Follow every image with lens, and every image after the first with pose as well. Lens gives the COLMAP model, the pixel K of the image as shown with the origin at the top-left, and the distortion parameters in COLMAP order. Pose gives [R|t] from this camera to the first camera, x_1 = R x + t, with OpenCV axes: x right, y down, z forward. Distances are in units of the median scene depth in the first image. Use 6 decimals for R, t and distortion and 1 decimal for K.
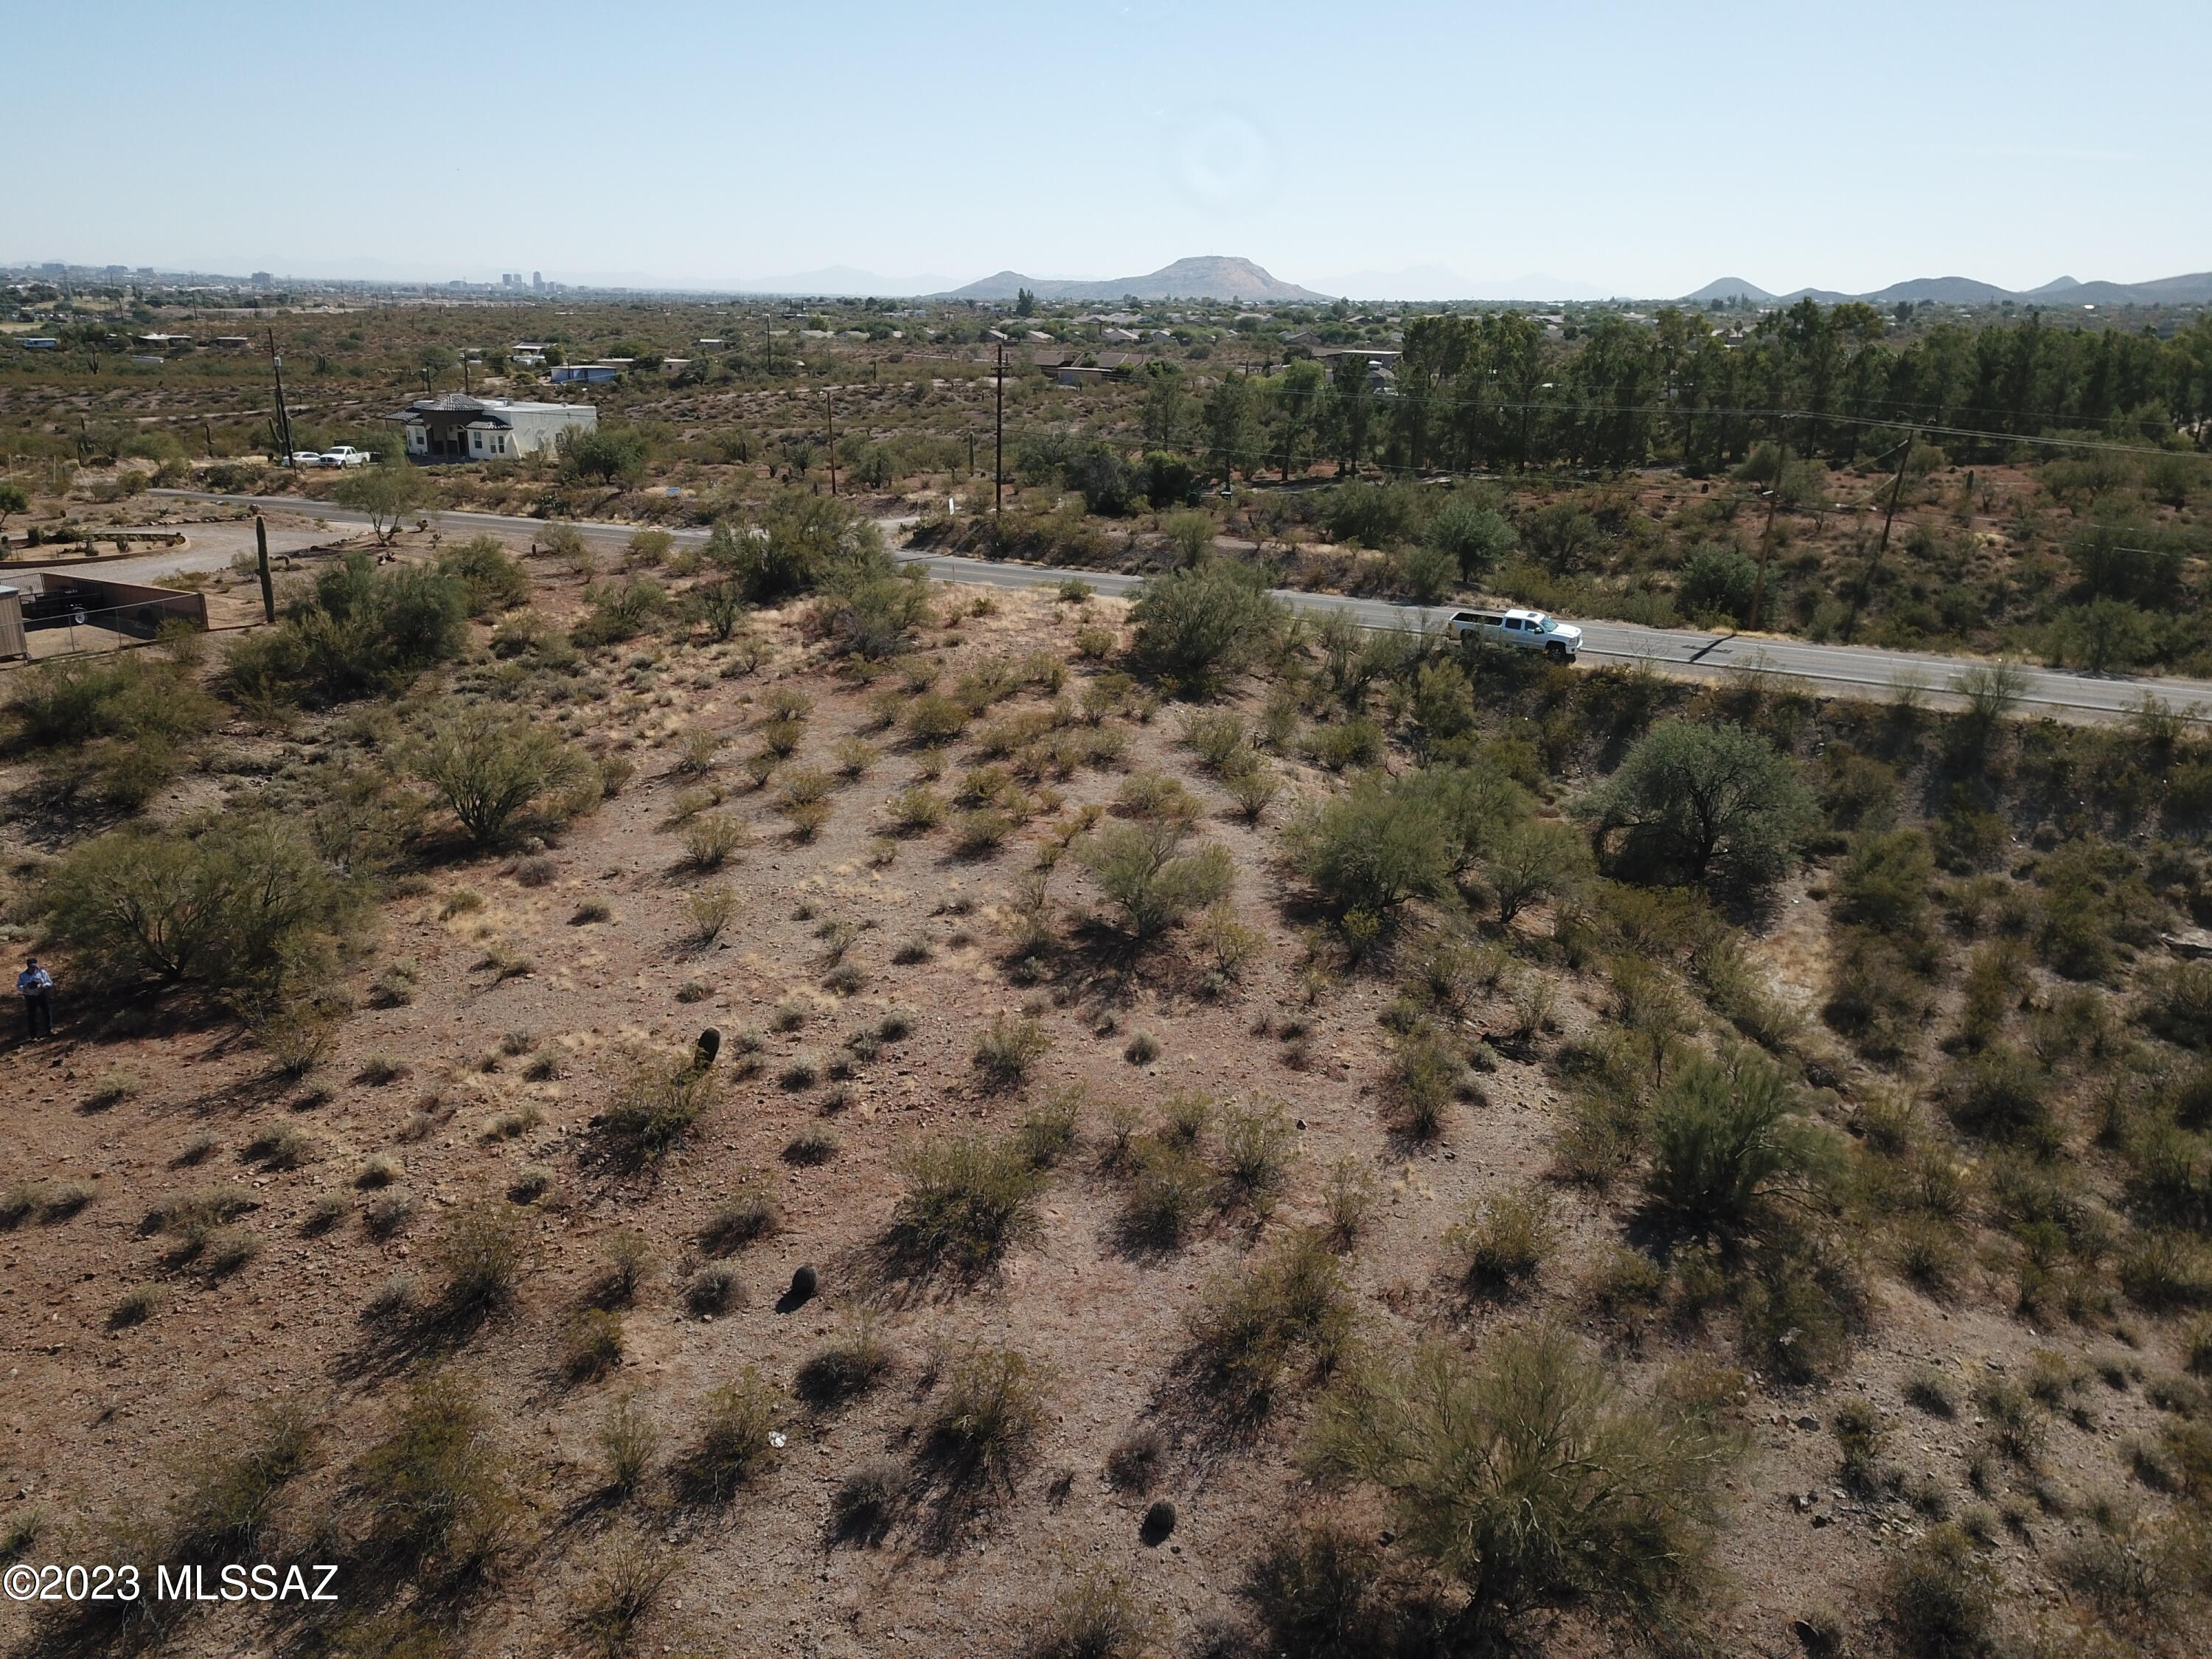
lens RADIAL K [[1682.7, 0, 1075.3], [0, 1682.7, 851.6], [0, 0, 1]] dist [0.014443, 0.007233]
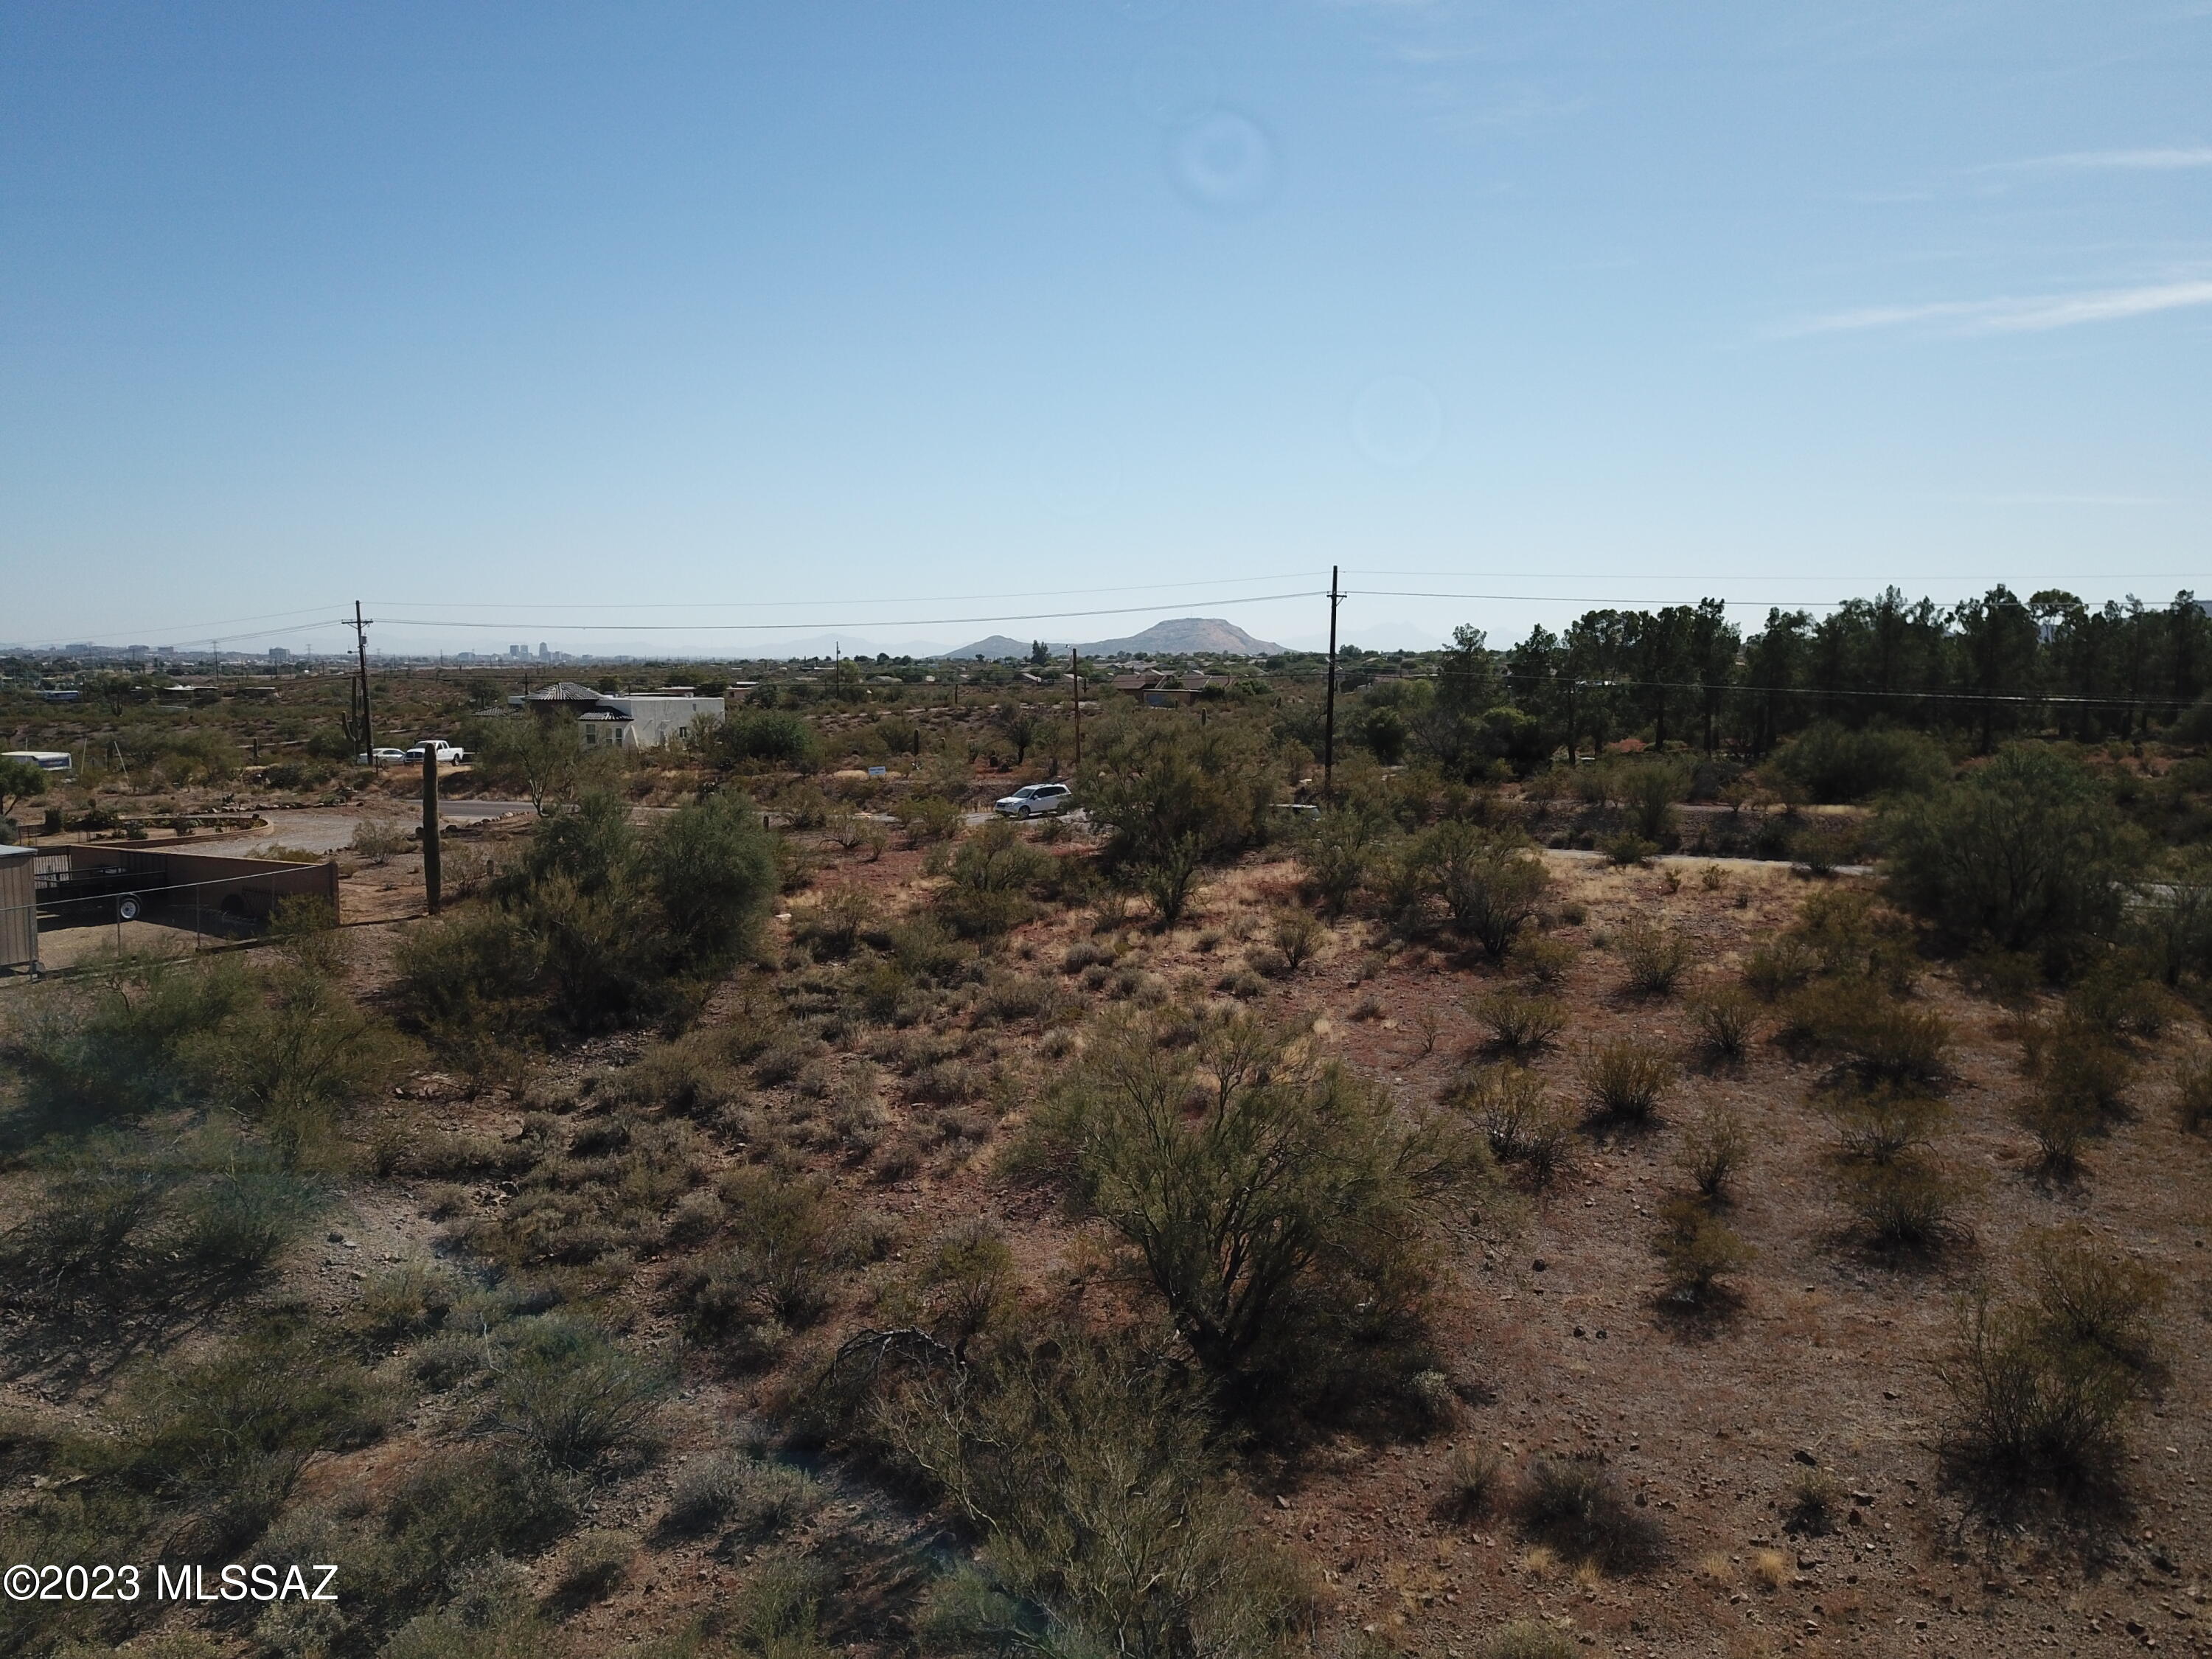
lens RADIAL K [[1697.6, 0, 1094.1], [0, 1697.6, 843.1], [0, 0, 1]] dist [0.005666, 0.000161]
pose [[0.999703, -0.018460, 0.015909, -0.260119], [0.021344, 0.978316, -0.206013, -0.029836], [-0.011761, 0.206291, 0.978420, 0.409505]]
